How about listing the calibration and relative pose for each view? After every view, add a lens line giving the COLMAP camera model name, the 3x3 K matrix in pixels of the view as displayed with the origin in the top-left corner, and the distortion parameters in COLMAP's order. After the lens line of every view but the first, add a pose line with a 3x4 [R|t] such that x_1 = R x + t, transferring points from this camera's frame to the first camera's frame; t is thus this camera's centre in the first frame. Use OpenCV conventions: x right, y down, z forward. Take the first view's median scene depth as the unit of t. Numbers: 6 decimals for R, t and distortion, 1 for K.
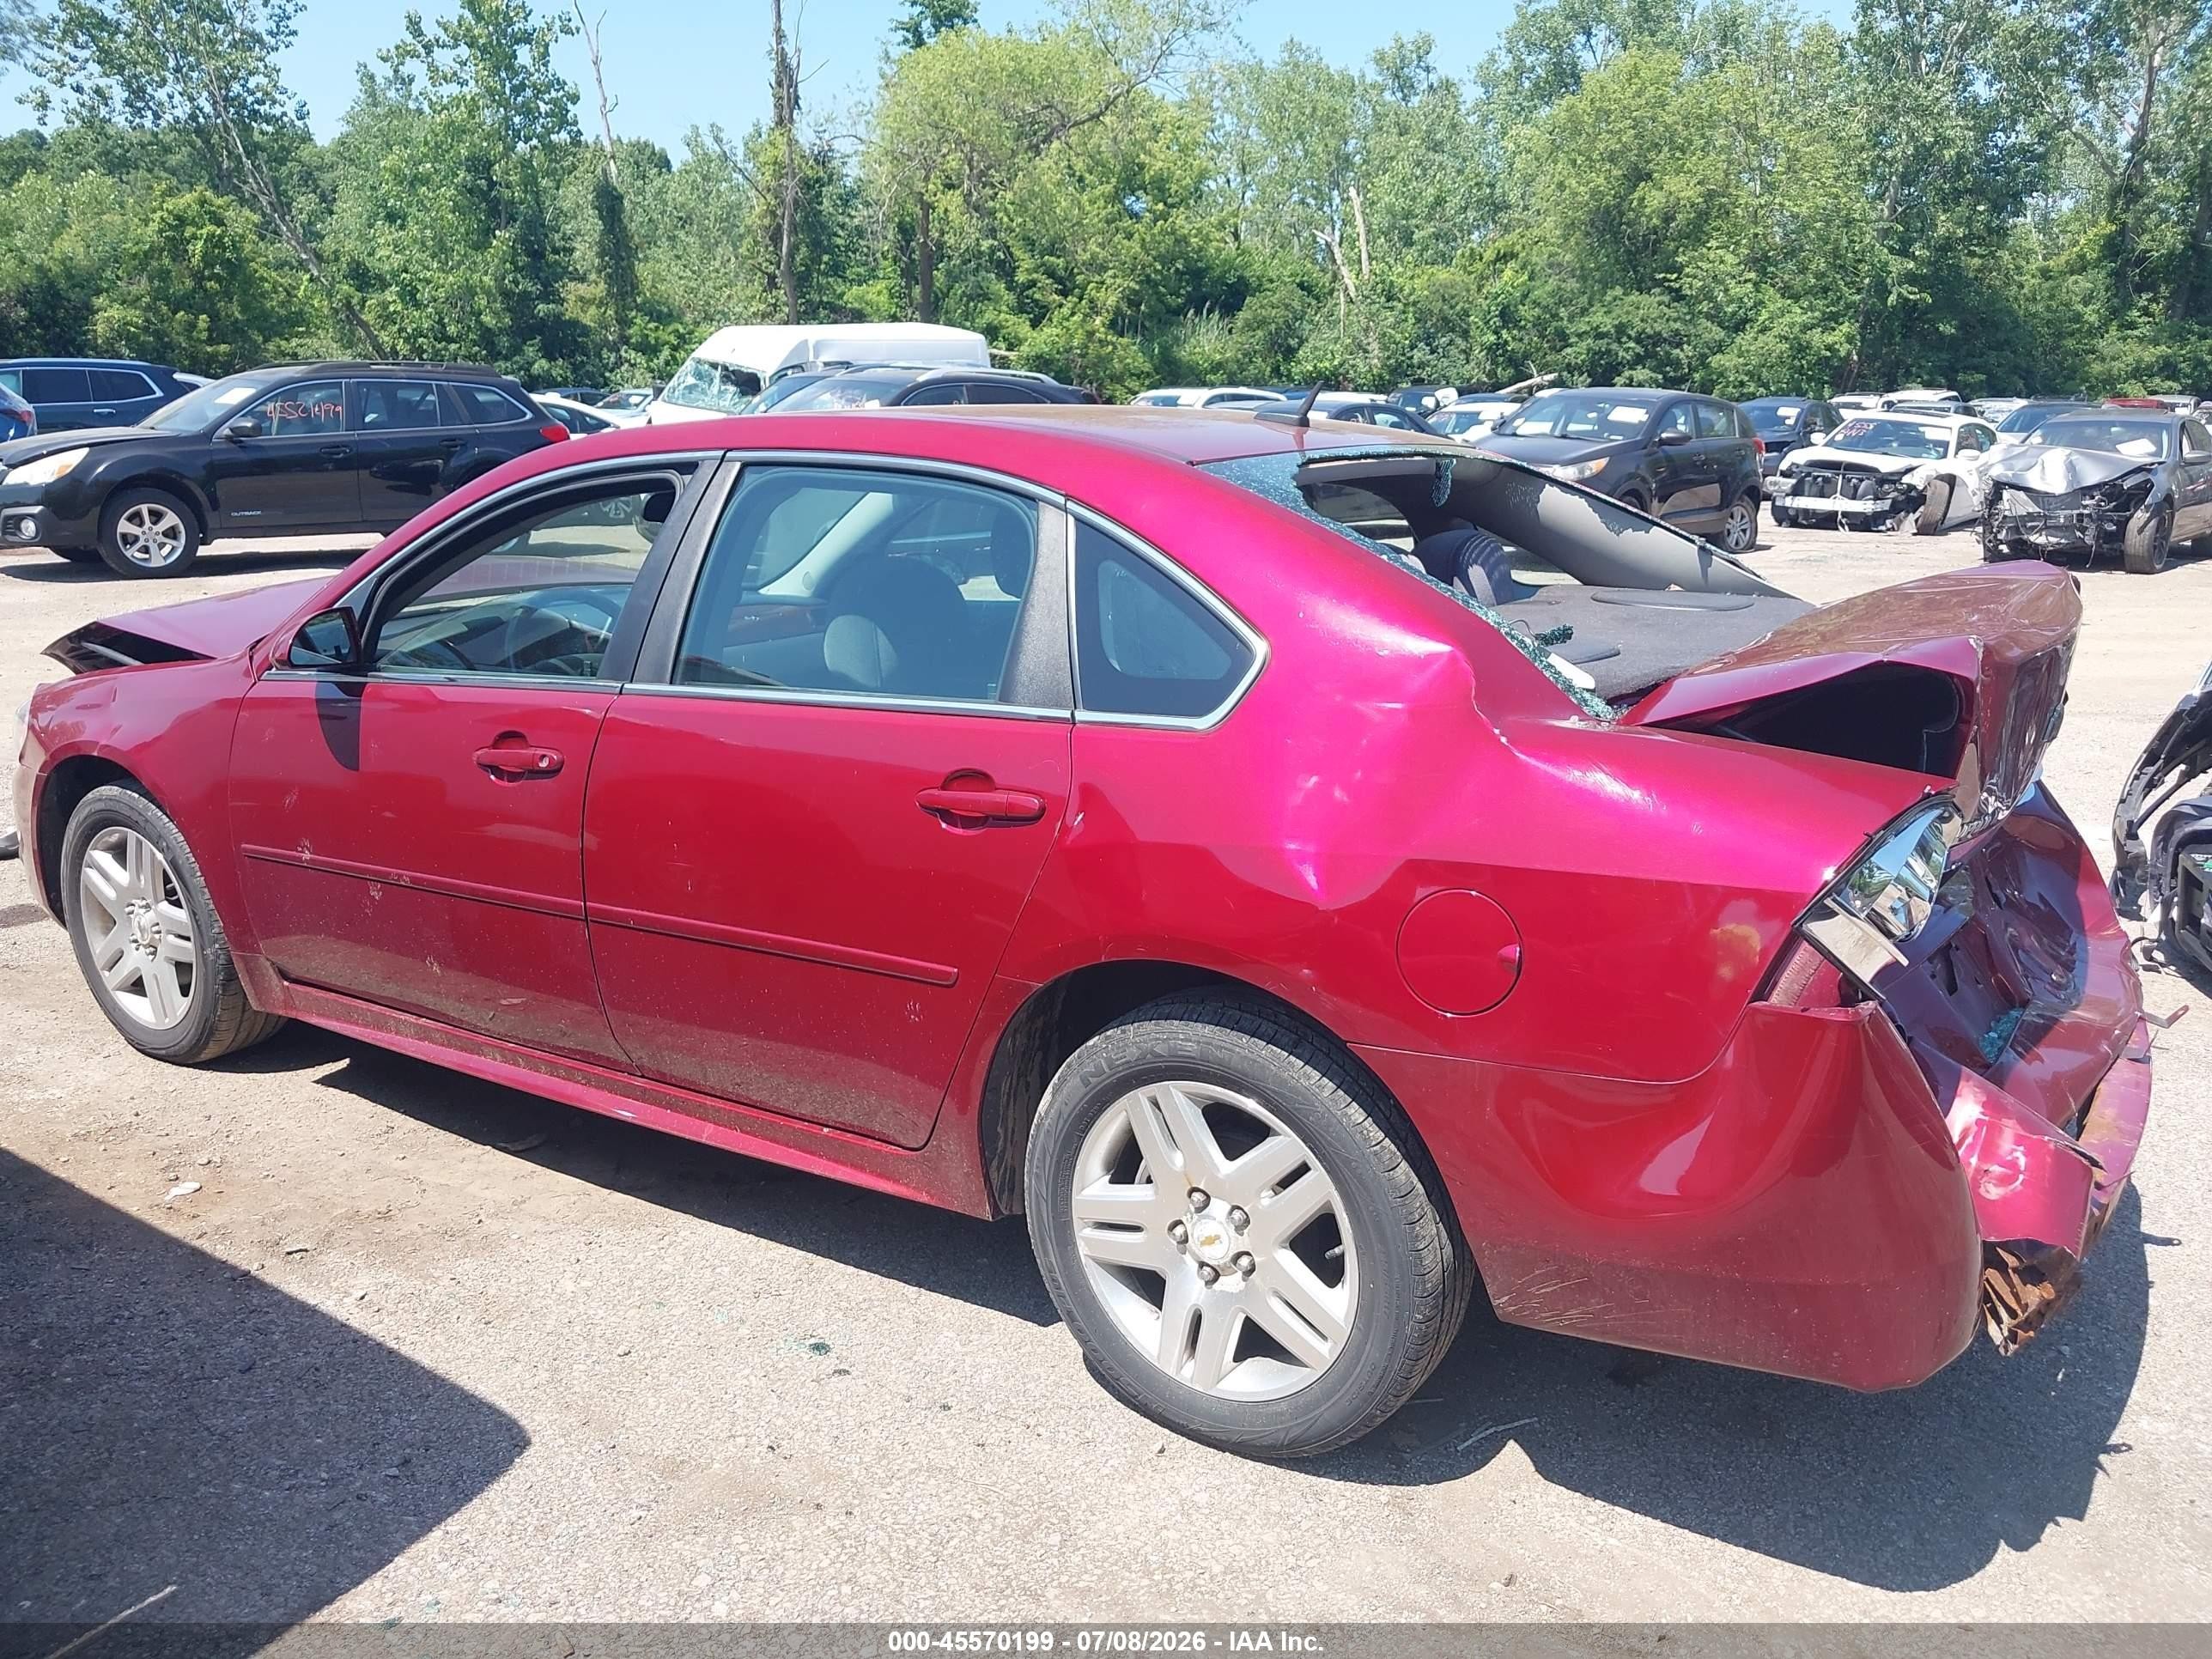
lens RADIAL K [[1832.8, 0, 1111.6], [0, 1832.8, 827.7], [0, 0, 1]] dist [-0.004899, 0.007257]
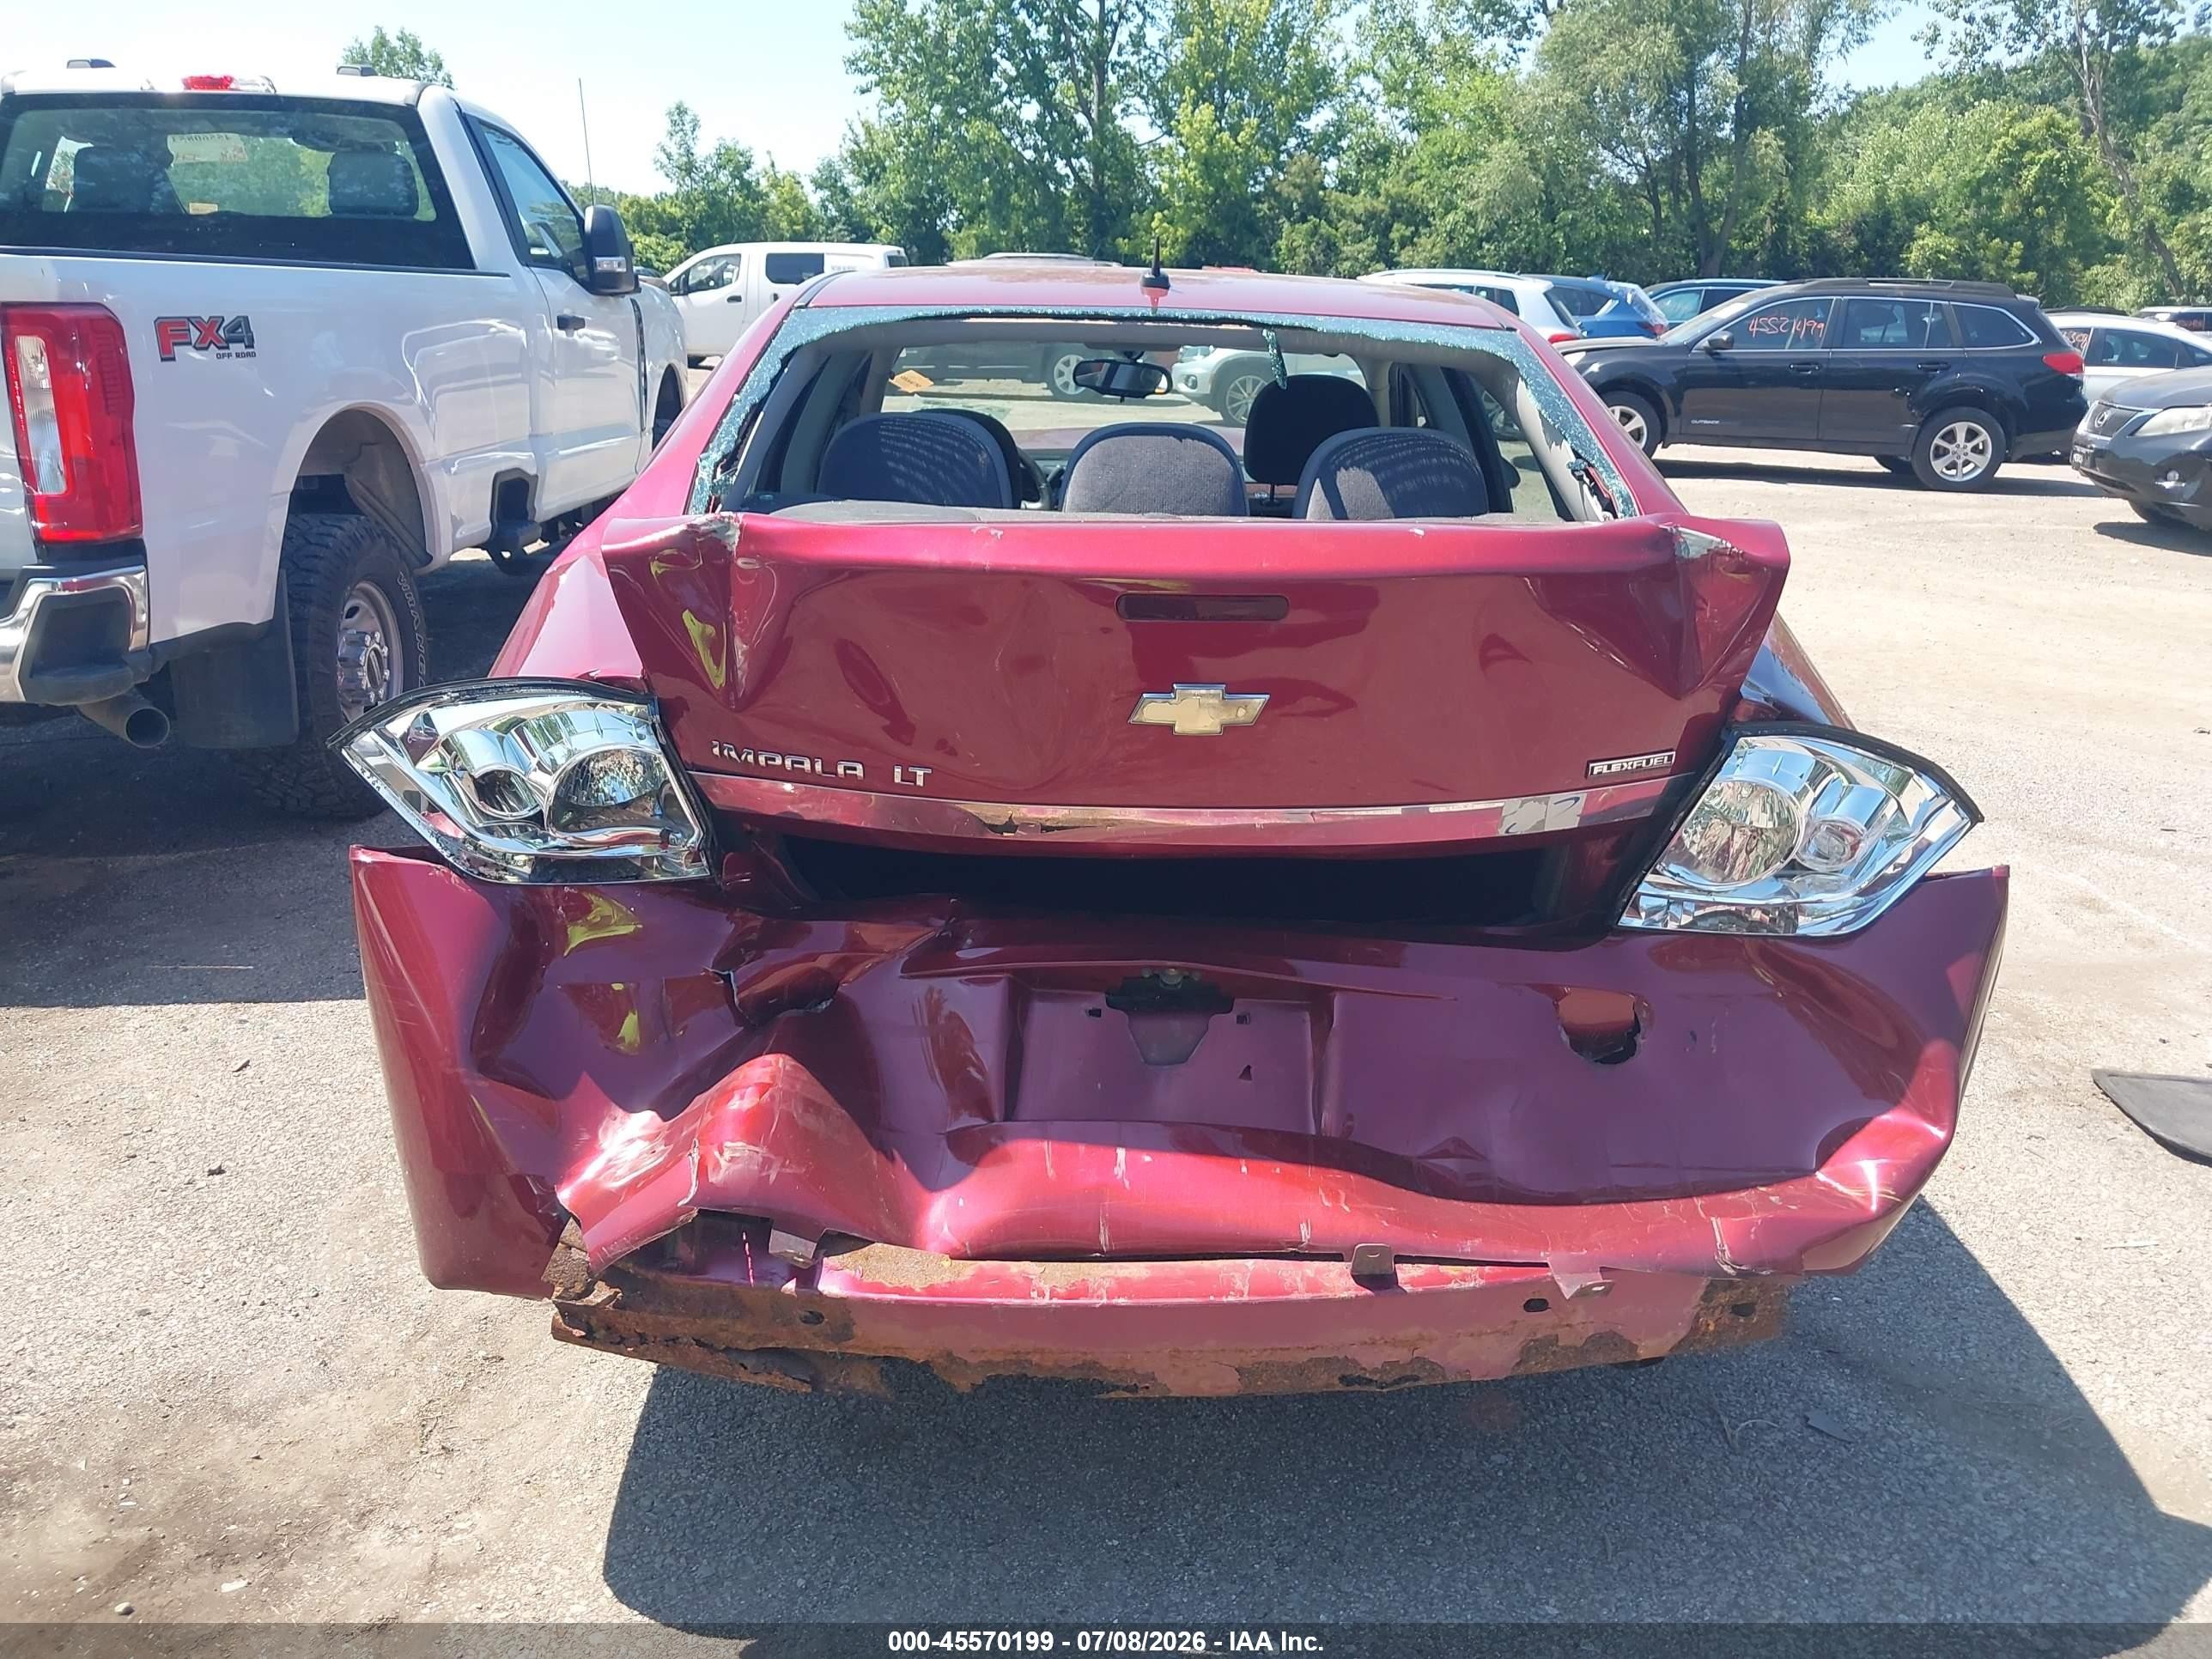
lens RADIAL K [[1832.8, 0, 1098.4], [0, 1832.8, 830.3], [0, 0, 1]] dist [-0.004899, 0.007257]
pose [[0.543132, 0.247868, -0.802228, 0.106650], [-0.221118, 0.963932, 0.148127, -0.010697], [0.810009, 0.096934, 0.578350, 0.058010]]
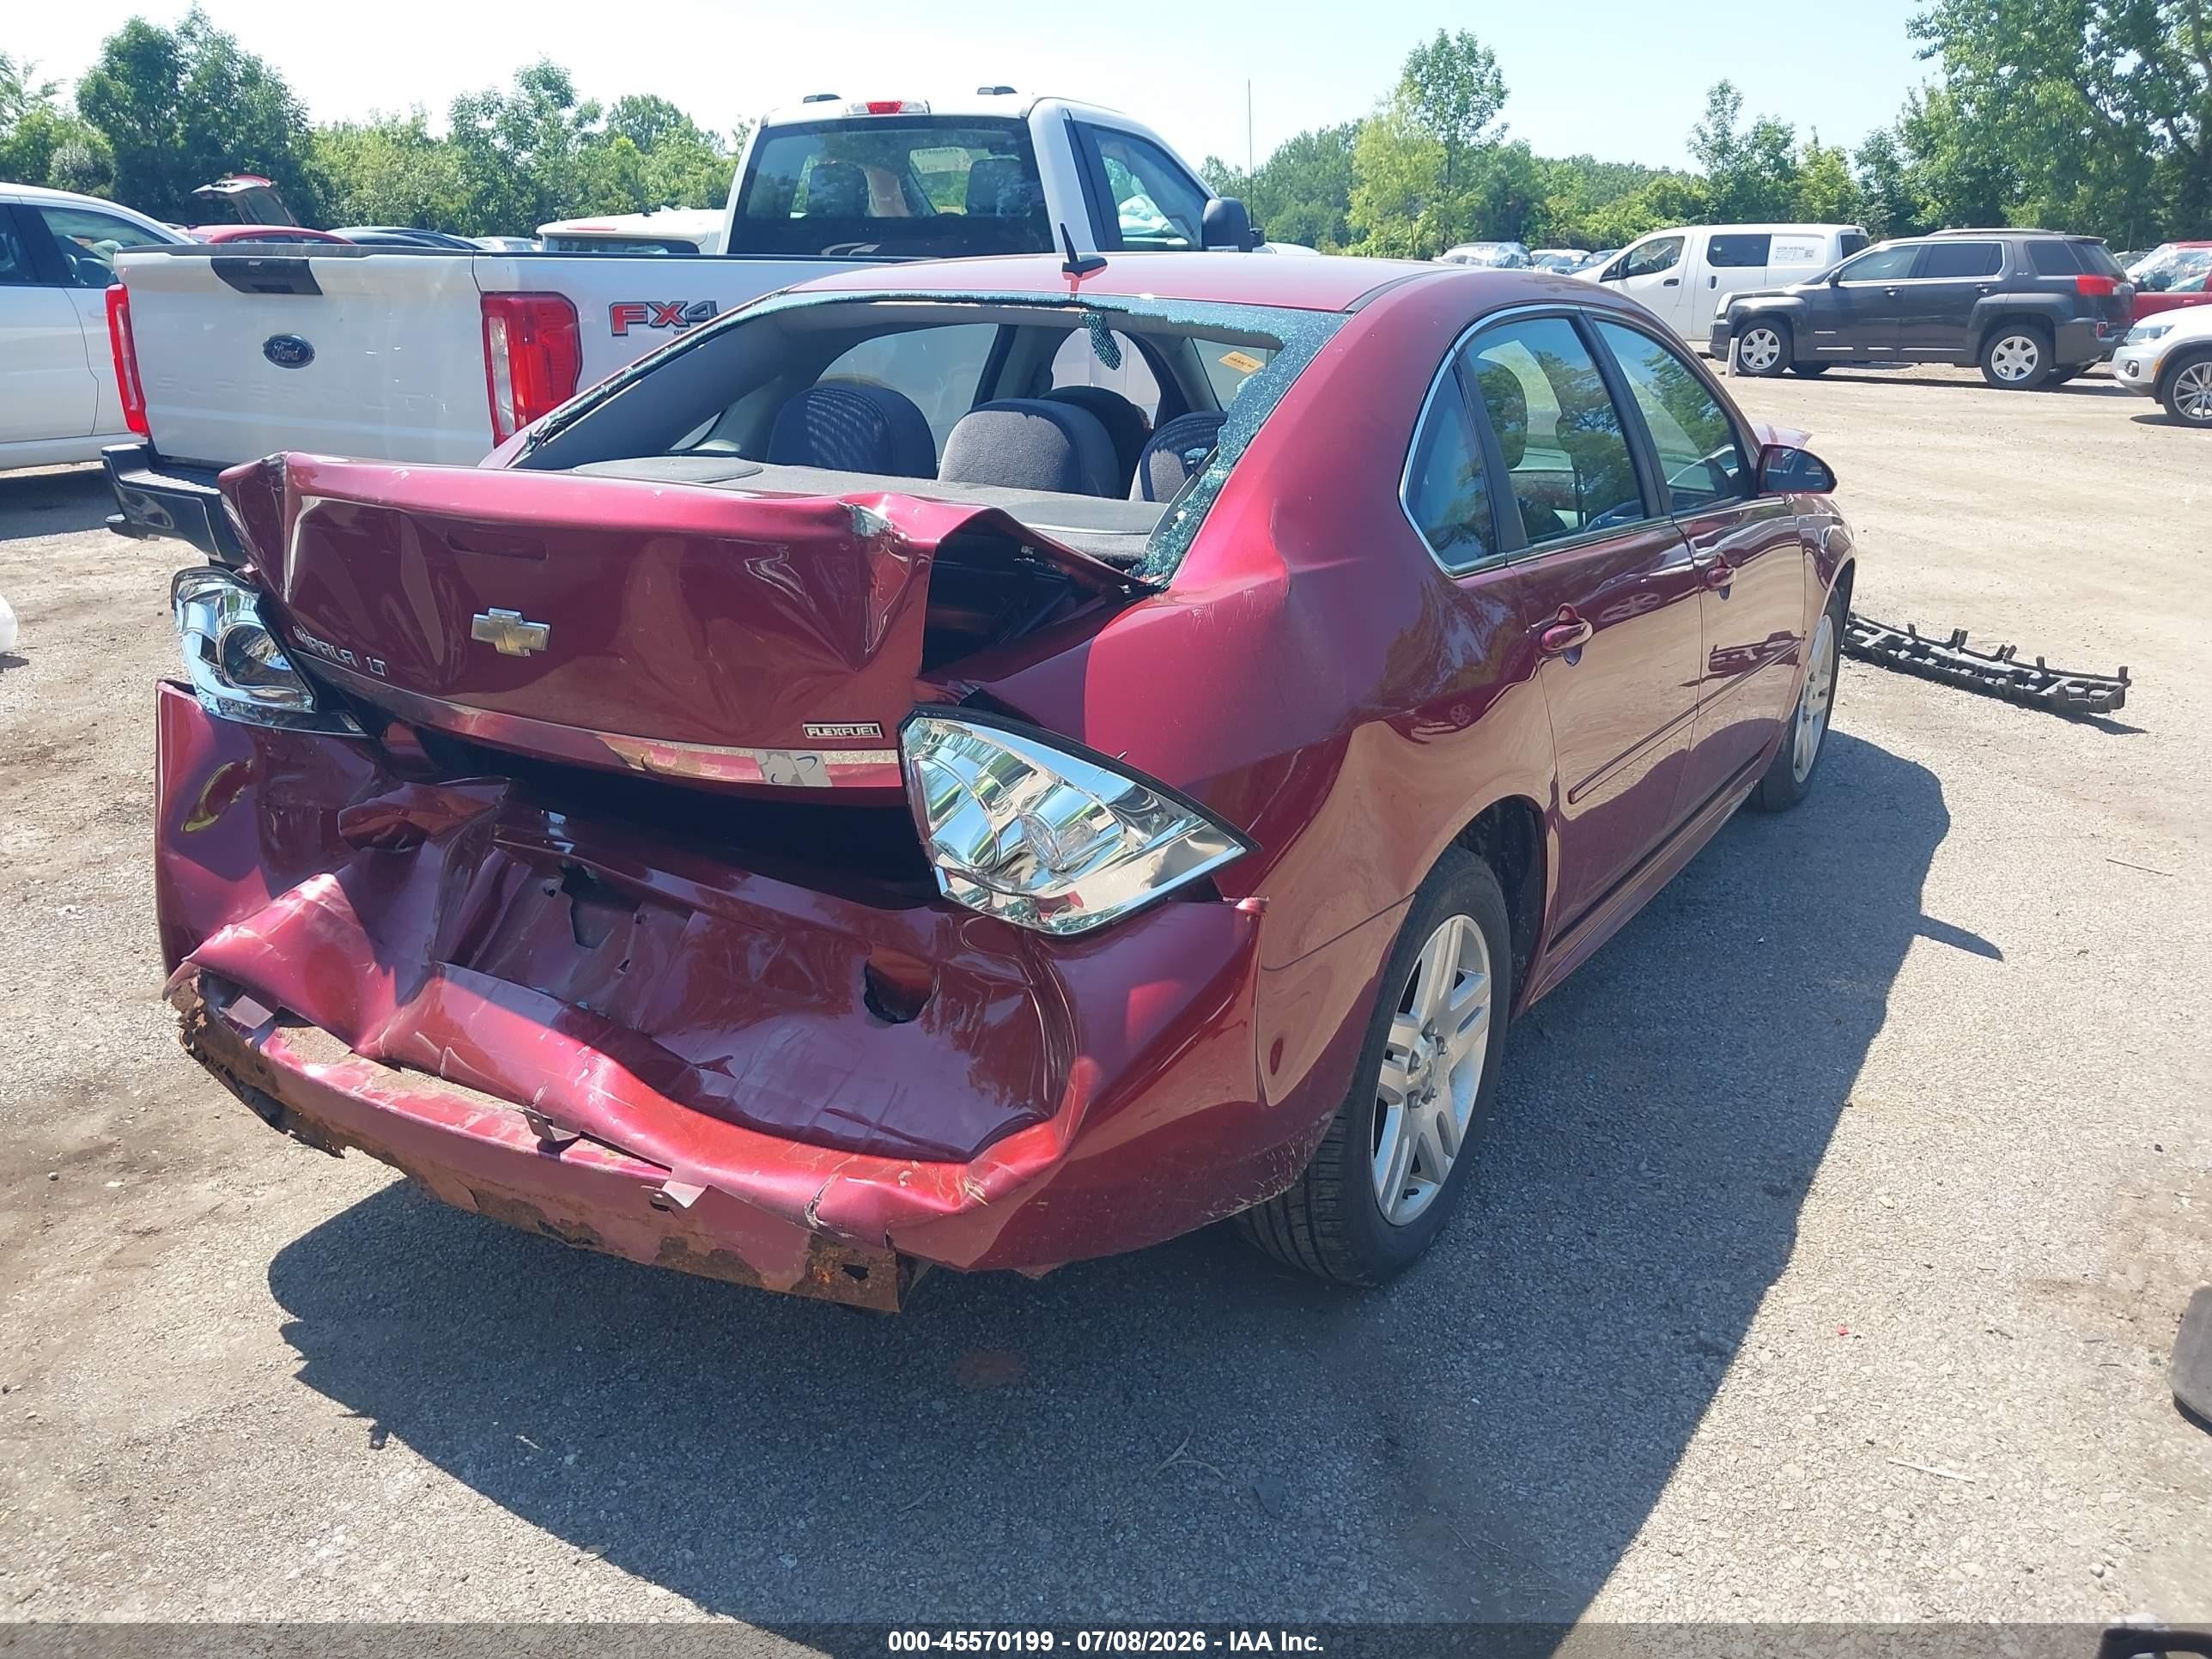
lens RADIAL K [[1832.8, 0, 1128.7], [0, 1832.8, 830.3], [0, 0, 1]] dist [-0.004899, 0.007257]
pose [[-0.007225, 0.297803, -0.954600, 0.132574], [-0.247001, 0.924513, 0.290287, -0.028181], [0.968988, 0.237885, 0.066878, 0.124442]]
